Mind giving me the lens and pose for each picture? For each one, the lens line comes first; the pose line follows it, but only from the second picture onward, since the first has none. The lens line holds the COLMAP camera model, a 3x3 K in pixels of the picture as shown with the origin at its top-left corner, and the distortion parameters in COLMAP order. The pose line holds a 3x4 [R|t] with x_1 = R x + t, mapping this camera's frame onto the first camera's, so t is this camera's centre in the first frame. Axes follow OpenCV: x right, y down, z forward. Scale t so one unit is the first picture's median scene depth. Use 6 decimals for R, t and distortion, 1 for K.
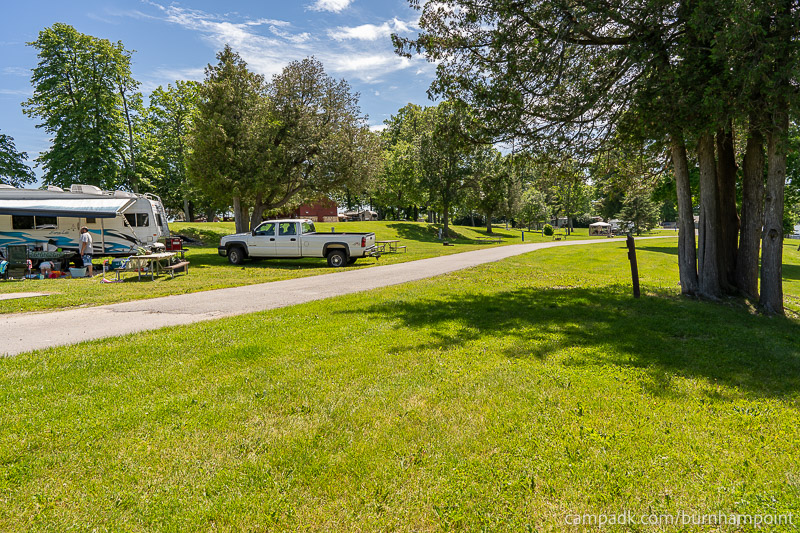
lens RADIAL K [[529.3, 0, 400.2], [0, 529.3, 243.9], [0, 0, 1]] dist [-0.002406, 0.002008]
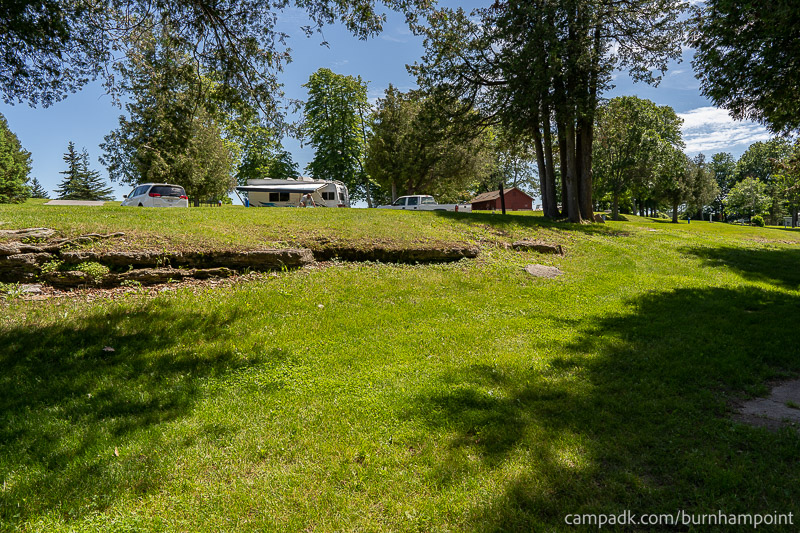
lens RADIAL K [[529.3, 0, 400.2], [0, 529.3, 243.9], [0, 0, 1]] dist [-0.002406, 0.002008]
pose [[0.898973, 0.023296, -0.437383, 0.151784], [-0.025543, 0.999673, 0.000744, 0.033608], [0.437258, 0.010504, 0.899275, -0.142420]]
